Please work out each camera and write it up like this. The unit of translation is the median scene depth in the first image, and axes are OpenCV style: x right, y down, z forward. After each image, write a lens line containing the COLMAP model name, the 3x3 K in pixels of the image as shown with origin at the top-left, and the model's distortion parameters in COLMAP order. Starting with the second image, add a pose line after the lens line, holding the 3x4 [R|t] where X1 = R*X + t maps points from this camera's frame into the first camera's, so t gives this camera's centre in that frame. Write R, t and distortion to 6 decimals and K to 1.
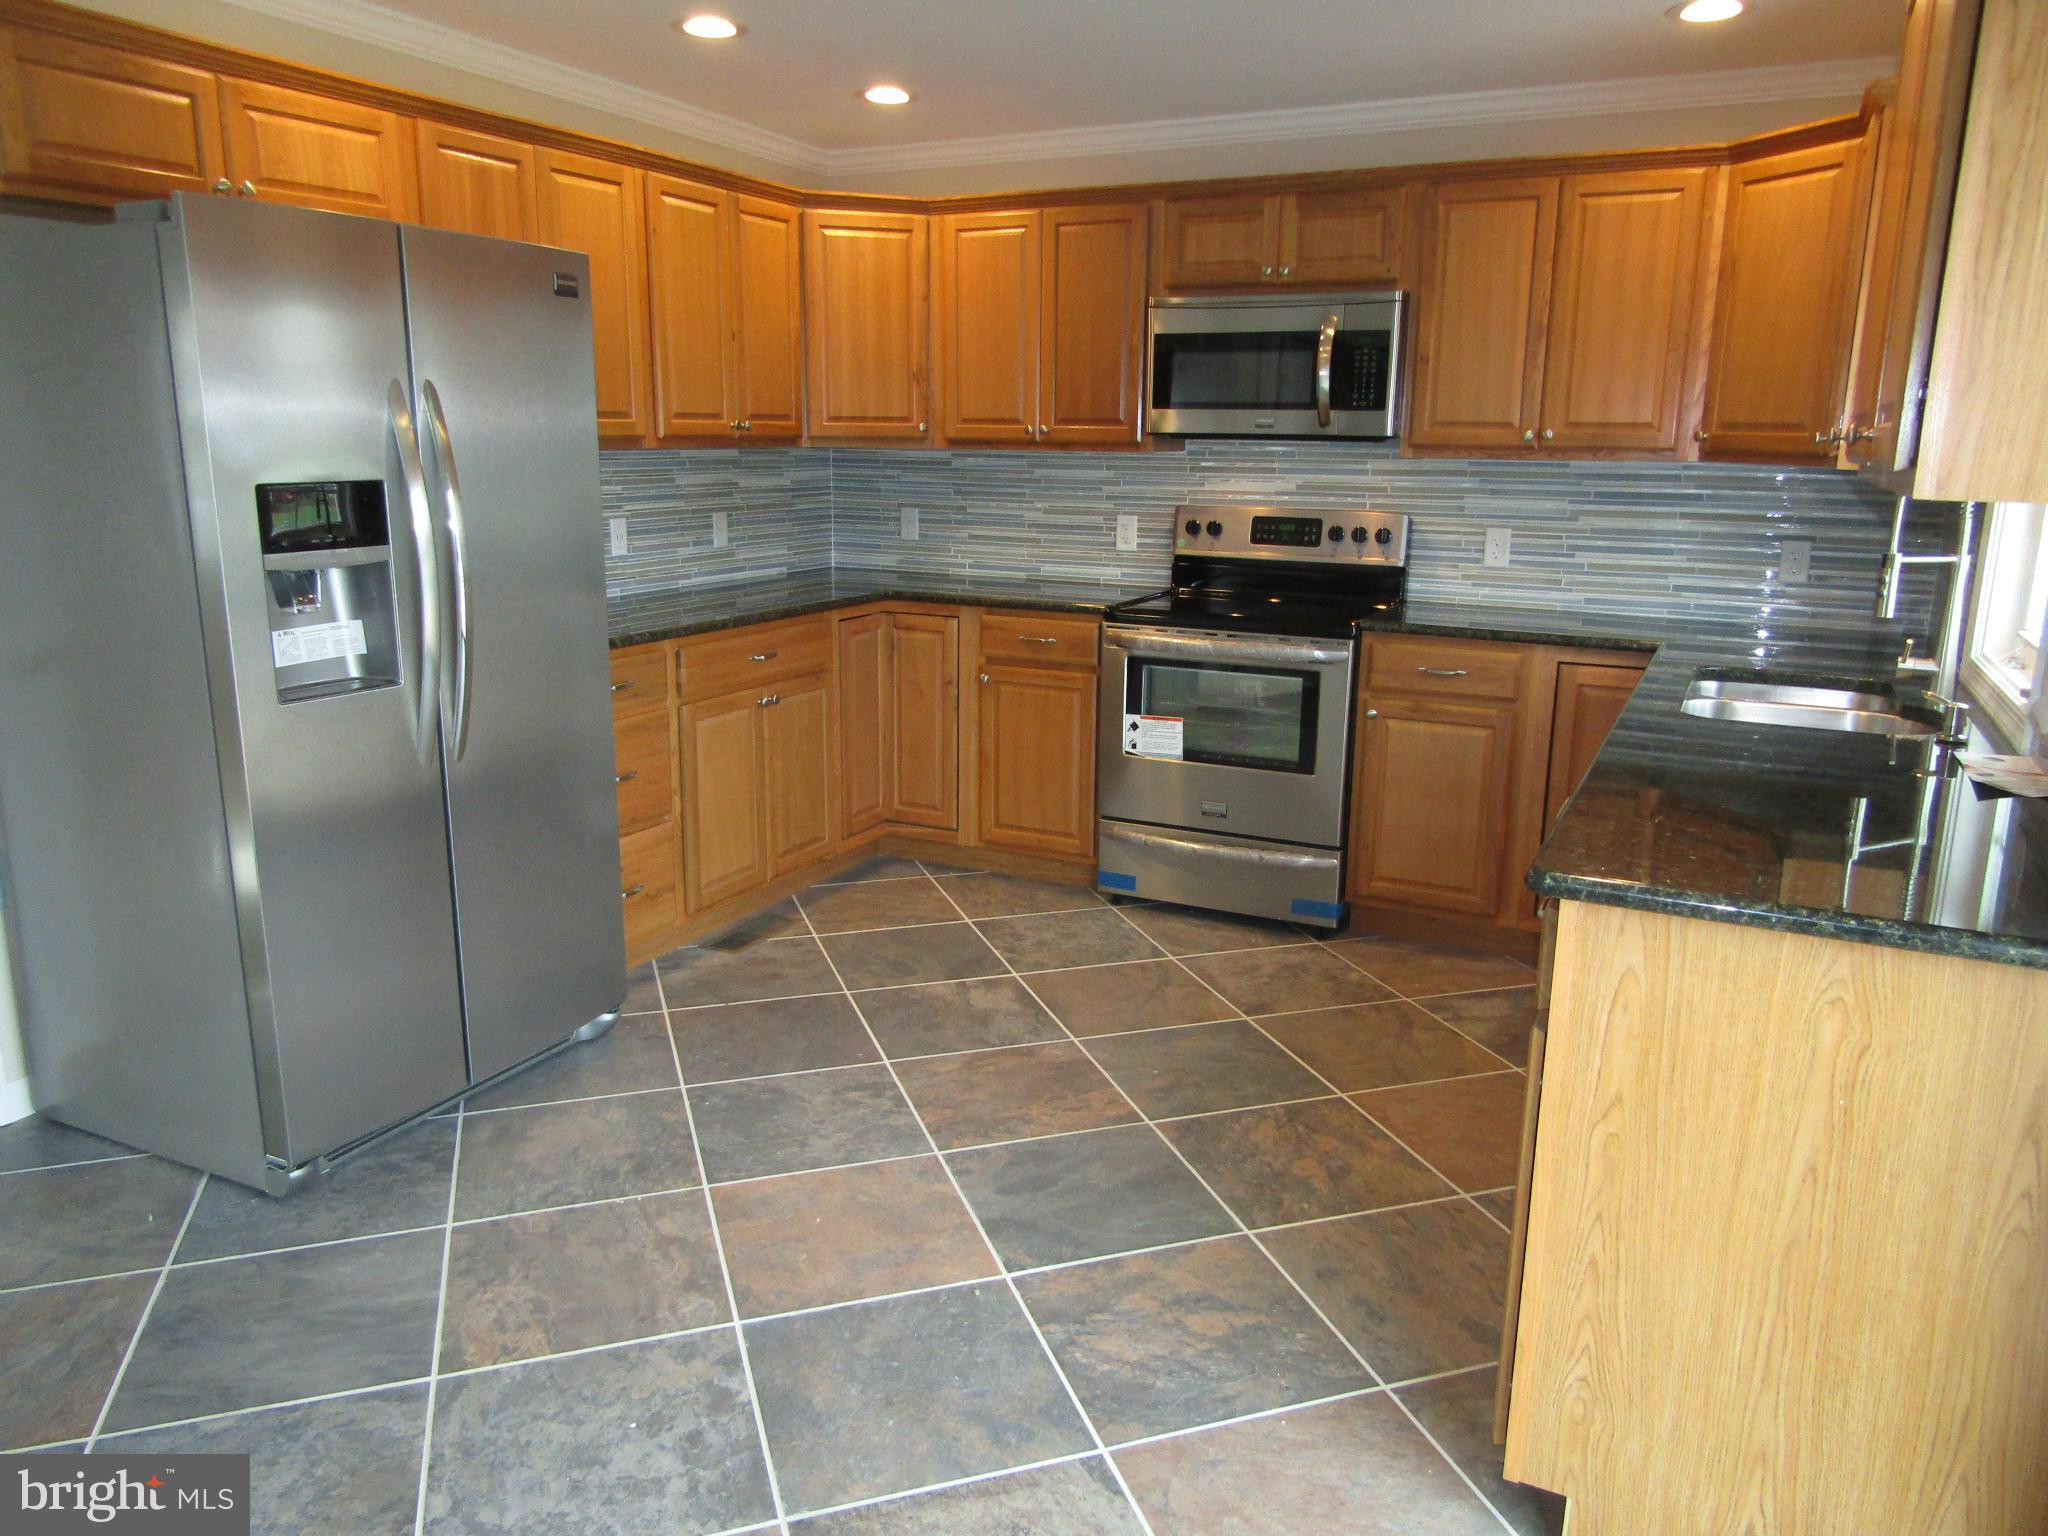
lens RADIAL K [[1495.4, 0, 1024.0], [0, 1495.4, 768.0], [0, 0, 1]] dist [-0.005457, 0.000038]
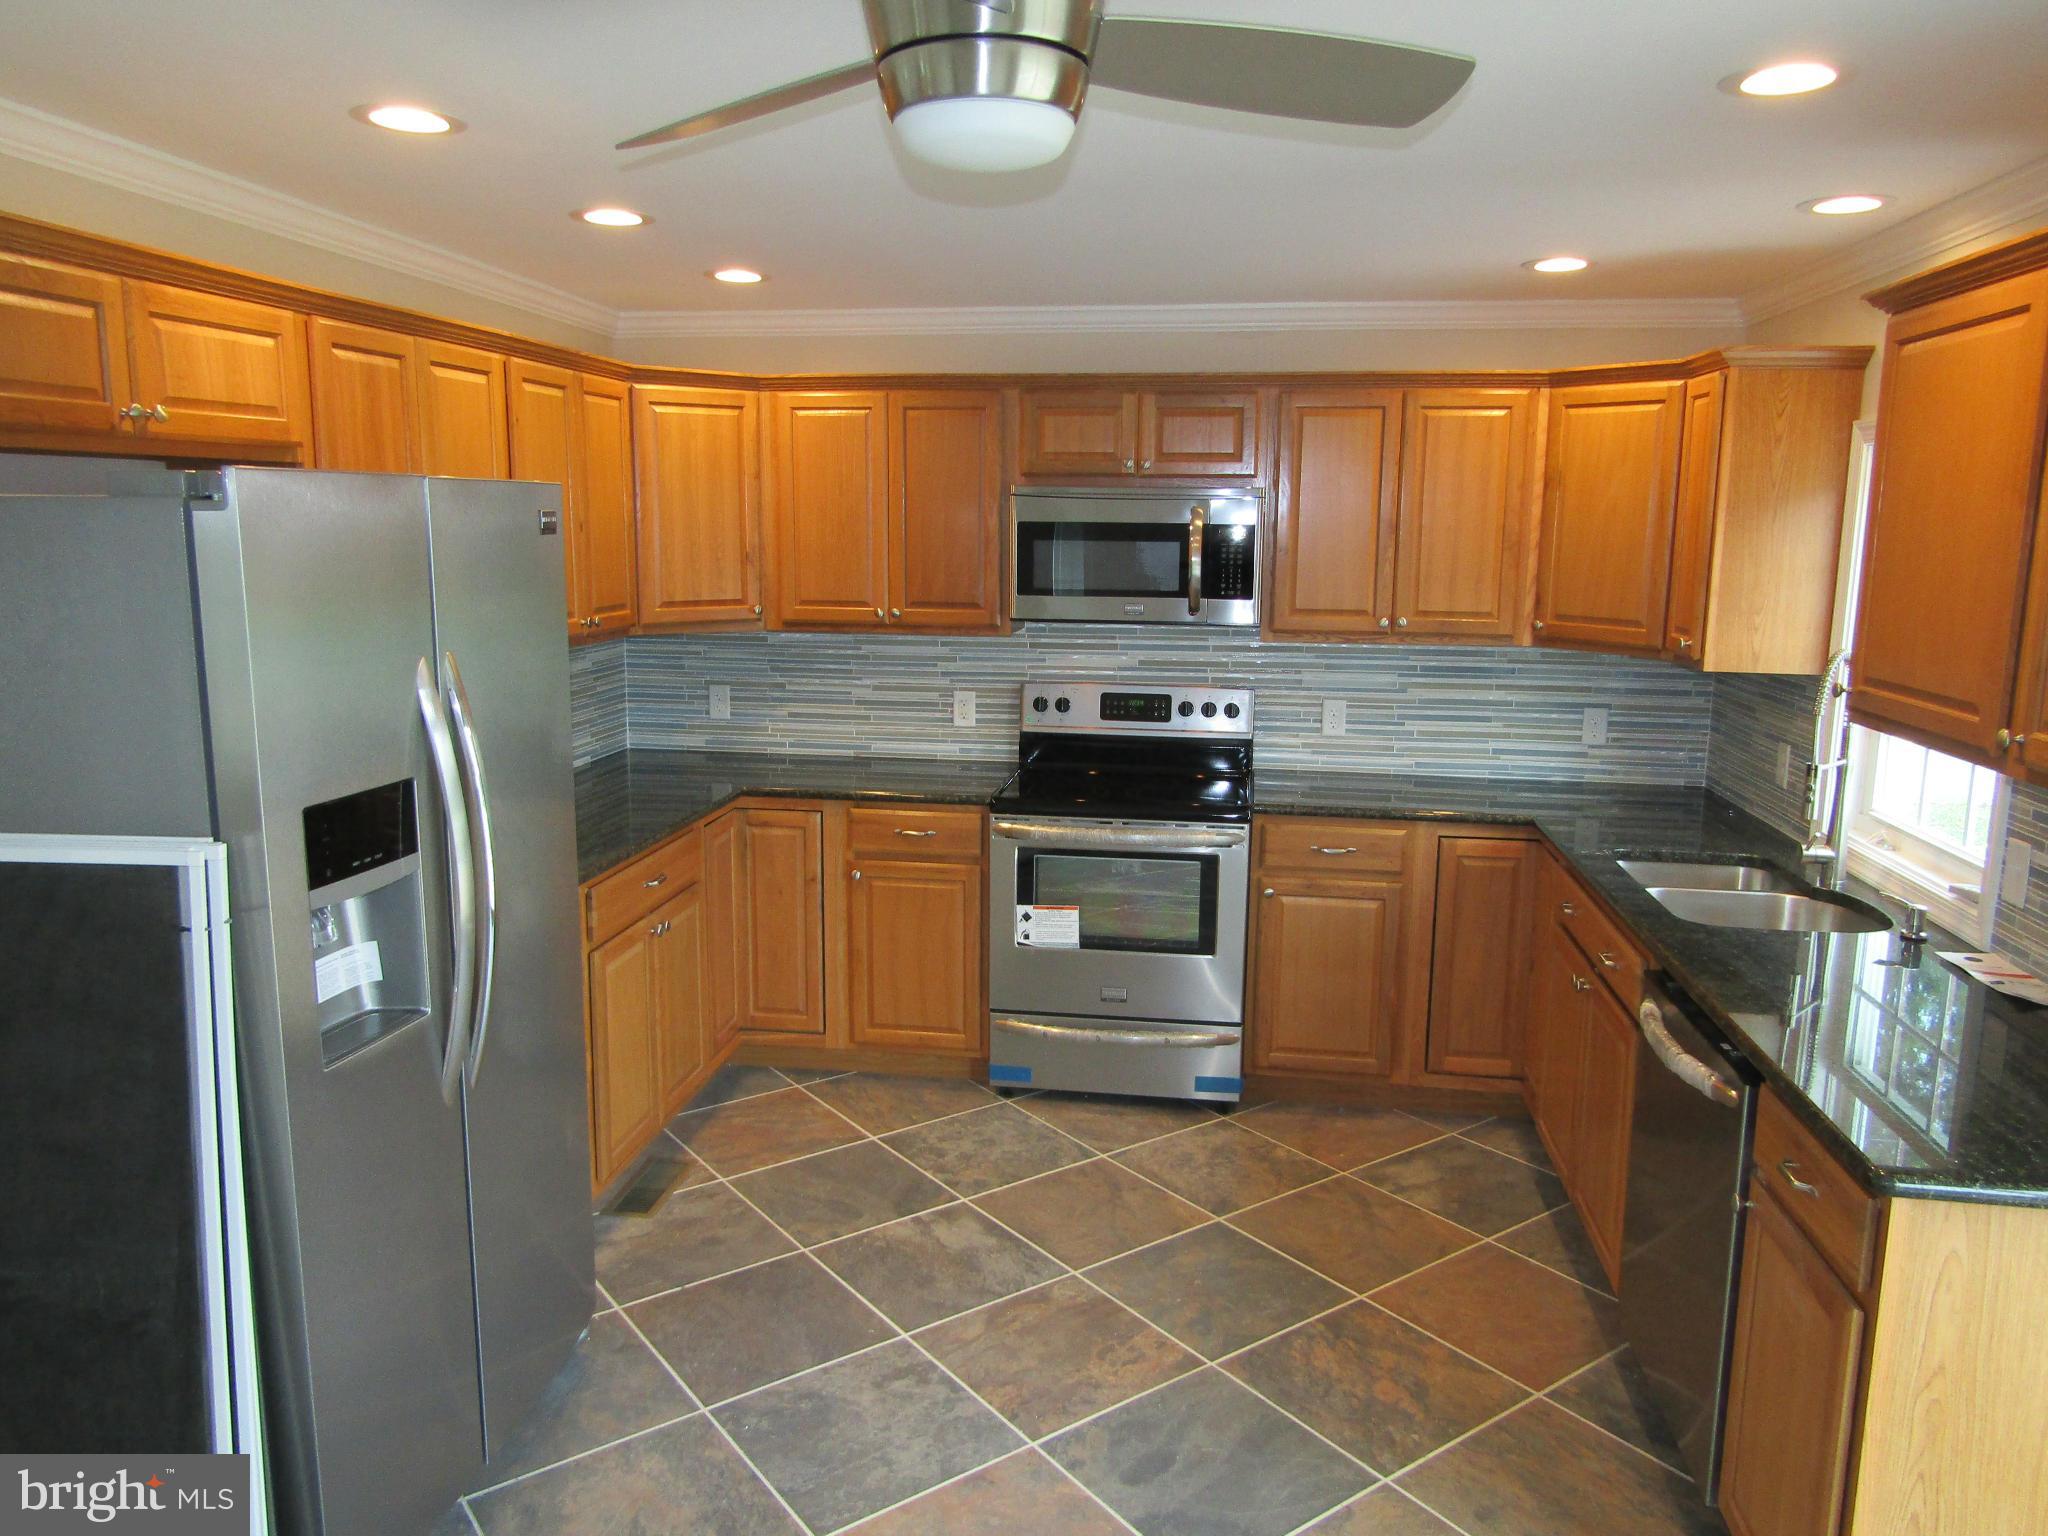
lens RADIAL K [[1491.2, 0, 1029.7], [0, 1491.2, 759.7], [0, 0, 1]] dist [-0.008963, 0.031940]
pose [[0.949157, -0.052914, 0.310324, -0.223772], [0.069530, 0.996665, -0.042720, -0.089021], [-0.307028, 0.062125, 0.949671, 0.061051]]
